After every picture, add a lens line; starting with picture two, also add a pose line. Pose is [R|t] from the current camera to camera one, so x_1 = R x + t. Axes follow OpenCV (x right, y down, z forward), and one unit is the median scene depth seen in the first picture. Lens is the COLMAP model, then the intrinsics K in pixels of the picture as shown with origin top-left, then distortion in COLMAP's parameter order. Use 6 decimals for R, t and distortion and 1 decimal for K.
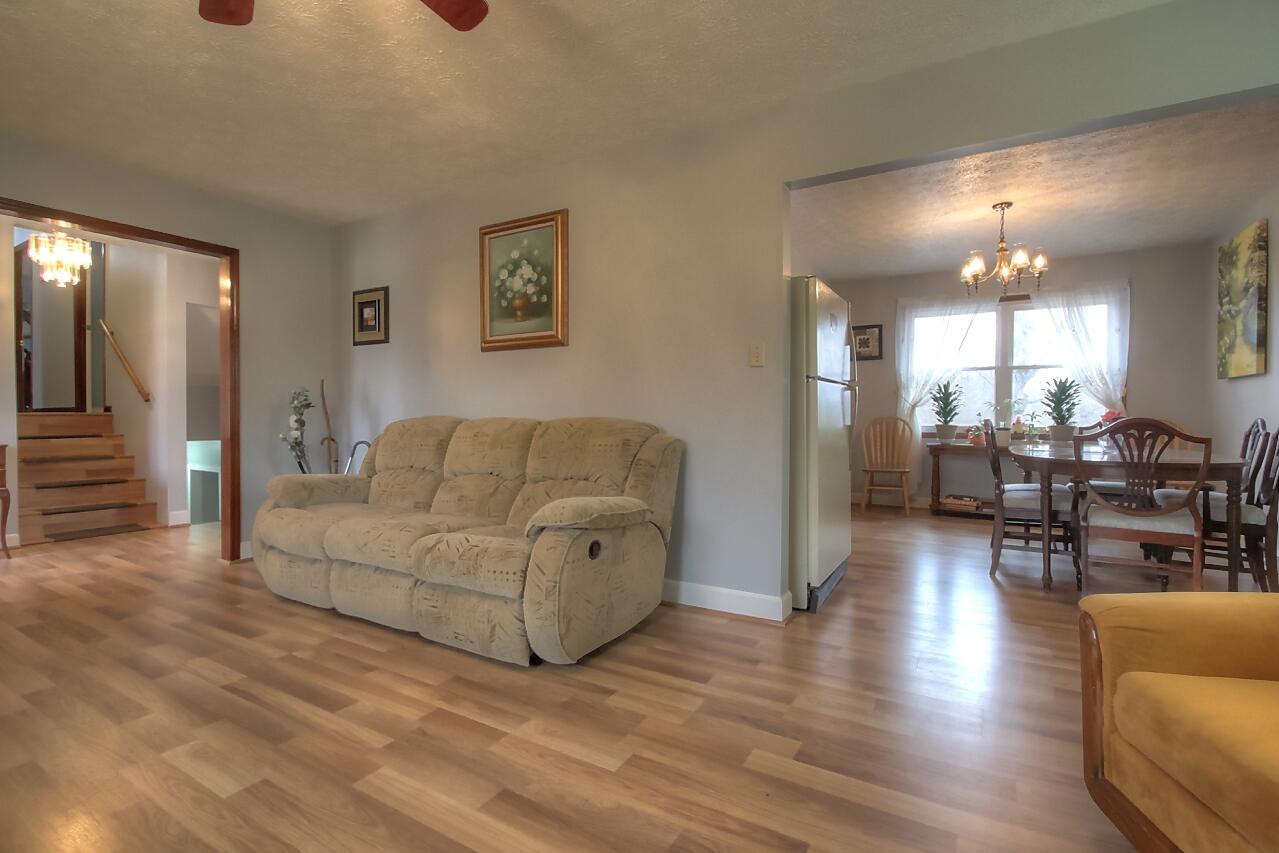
lens RADIAL K [[589.9, 0, 644.9], [0, 589.9, 420.3], [0, 0, 1]] dist [-0.004393, -0.004326]
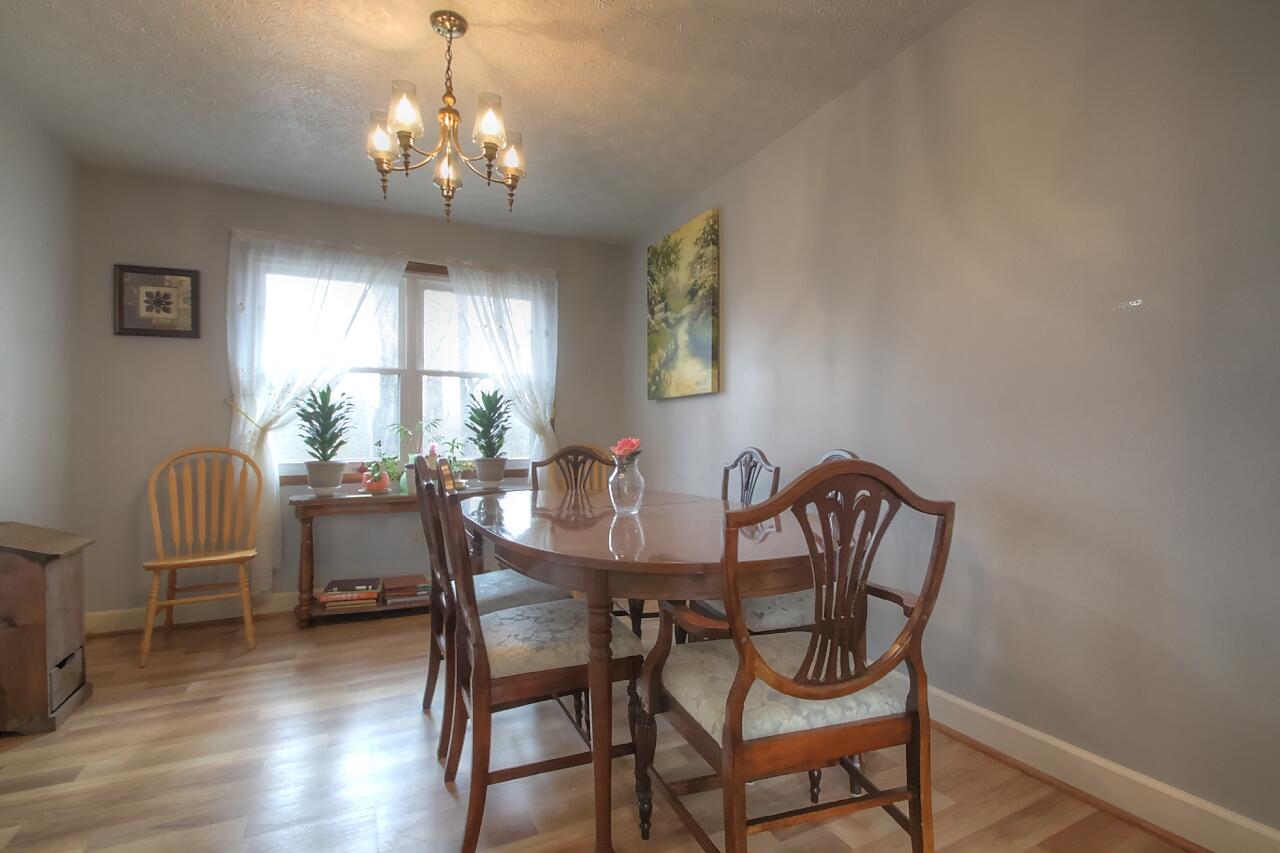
lens RADIAL K [[590.4, 0, 643.5], [0, 590.4, 431.1], [0, 0, 1]] dist [-0.004393, -0.004326]
pose [[0.551629, 0.004886, 0.834075, 0.216860], [0.013301, 0.999804, -0.014654, -0.010390], [-0.833984, 0.019178, 0.551456, 0.451086]]
